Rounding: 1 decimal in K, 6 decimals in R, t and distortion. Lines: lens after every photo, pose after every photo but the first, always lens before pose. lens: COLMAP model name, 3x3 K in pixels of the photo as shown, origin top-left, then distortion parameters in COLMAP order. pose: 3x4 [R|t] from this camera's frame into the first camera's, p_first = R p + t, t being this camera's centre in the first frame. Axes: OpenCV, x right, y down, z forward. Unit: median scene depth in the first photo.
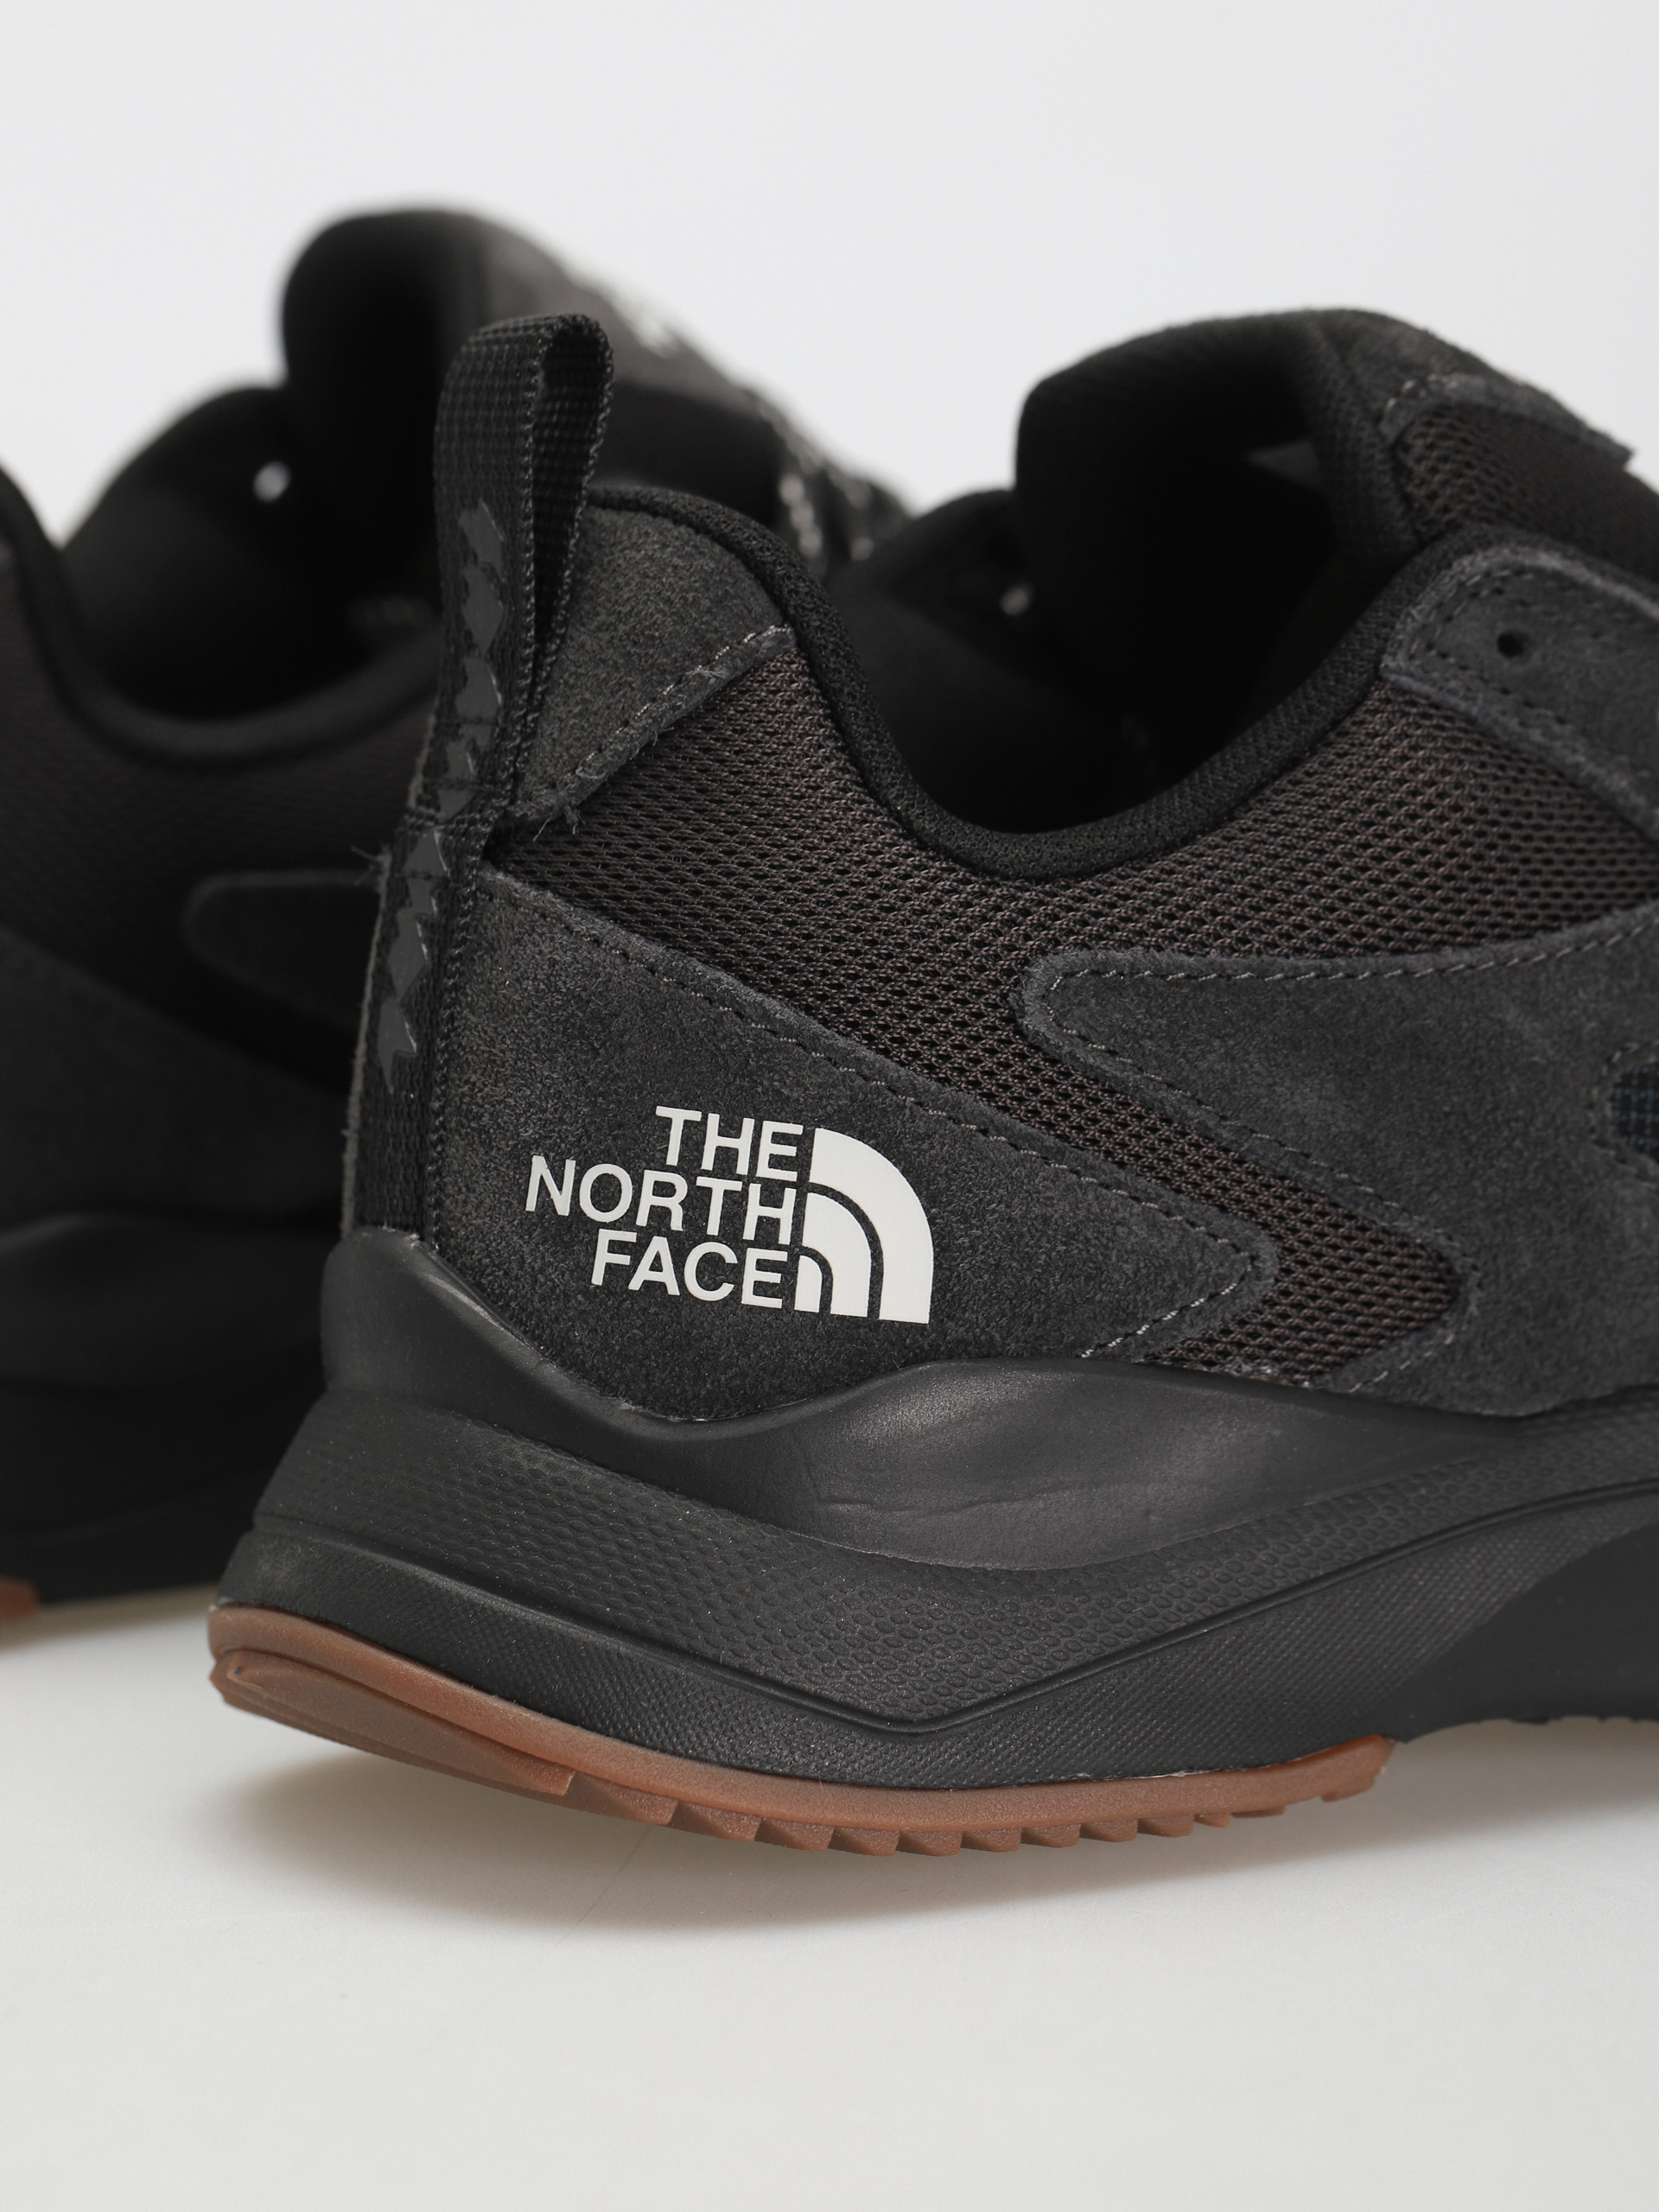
lens RADIAL K [[7672.8, 0, 829.5], [0, 7672.8, 1106.0], [0, 0, 1]] dist [-0.103095, -0.781883]
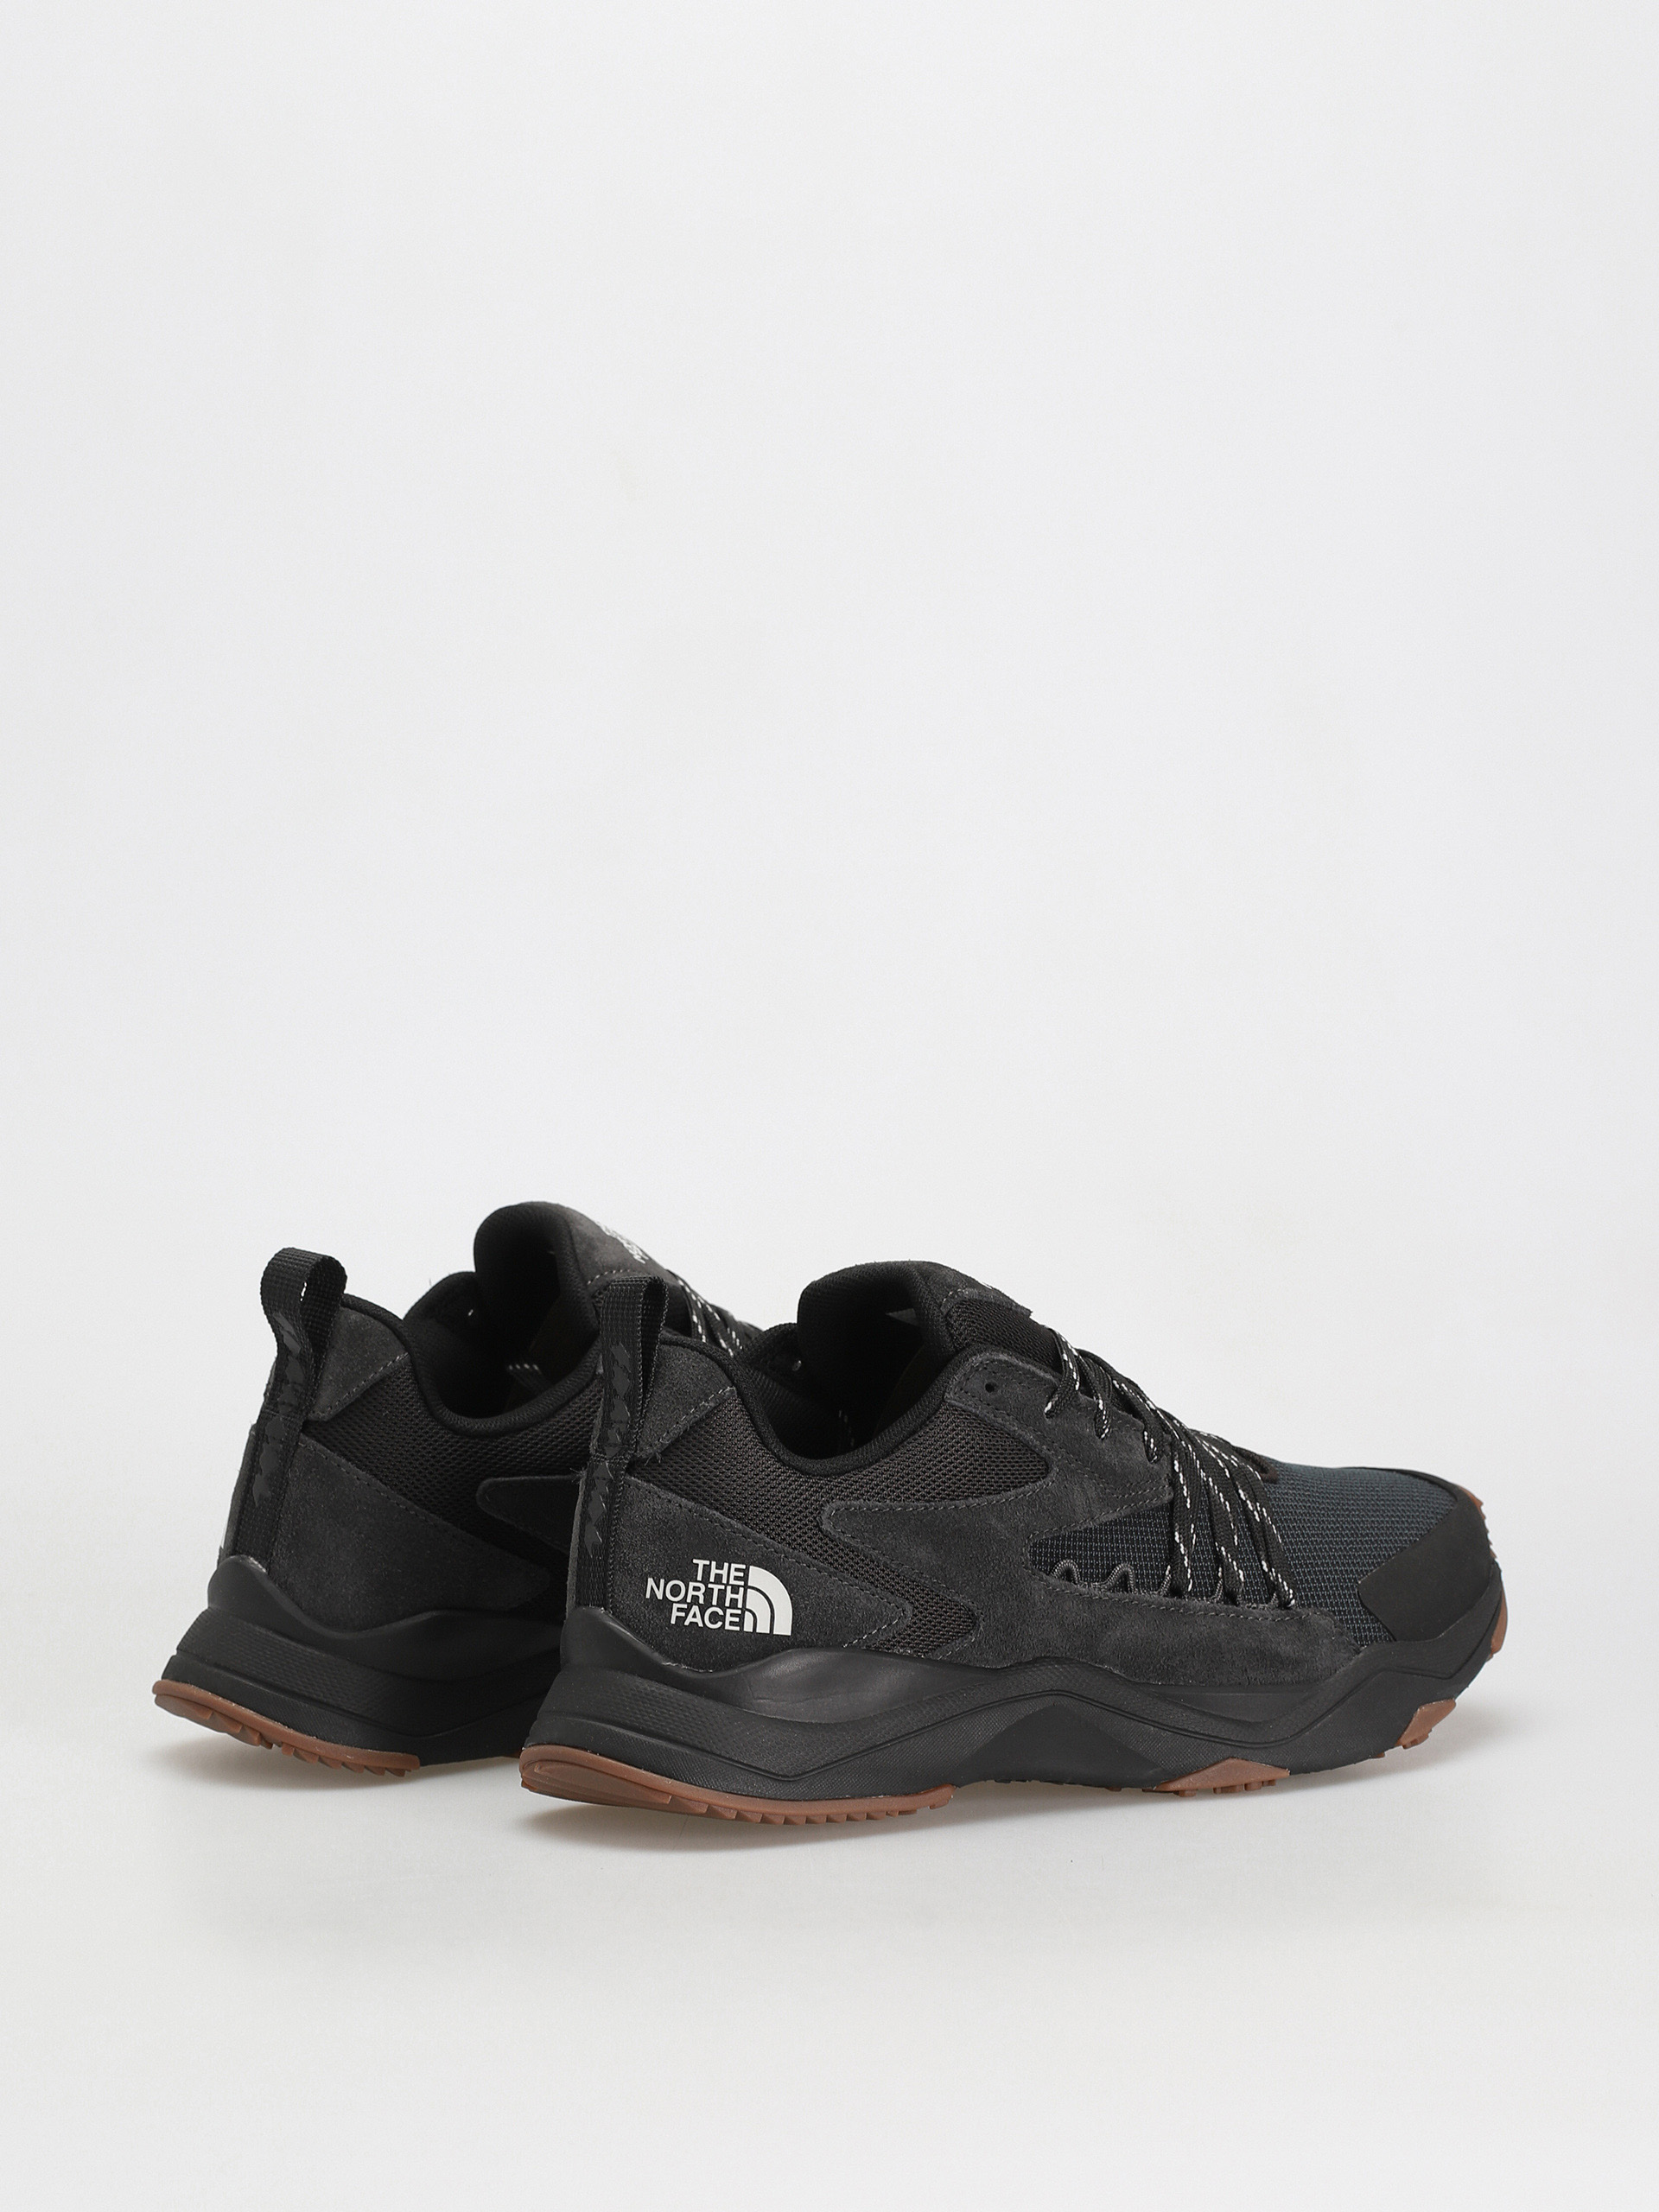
lens RADIAL K [[7672.8, 0, 829.5], [0, 7672.8, 1106.0], [0, 0, 1]] dist [-0.103095, -0.781883]
pose [[0.995766, -0.013121, 0.090983, -0.222930], [0.019515, 0.997374, -0.069745, 0.030856], [-0.089829, 0.071225, 0.993407, -1.780620]]
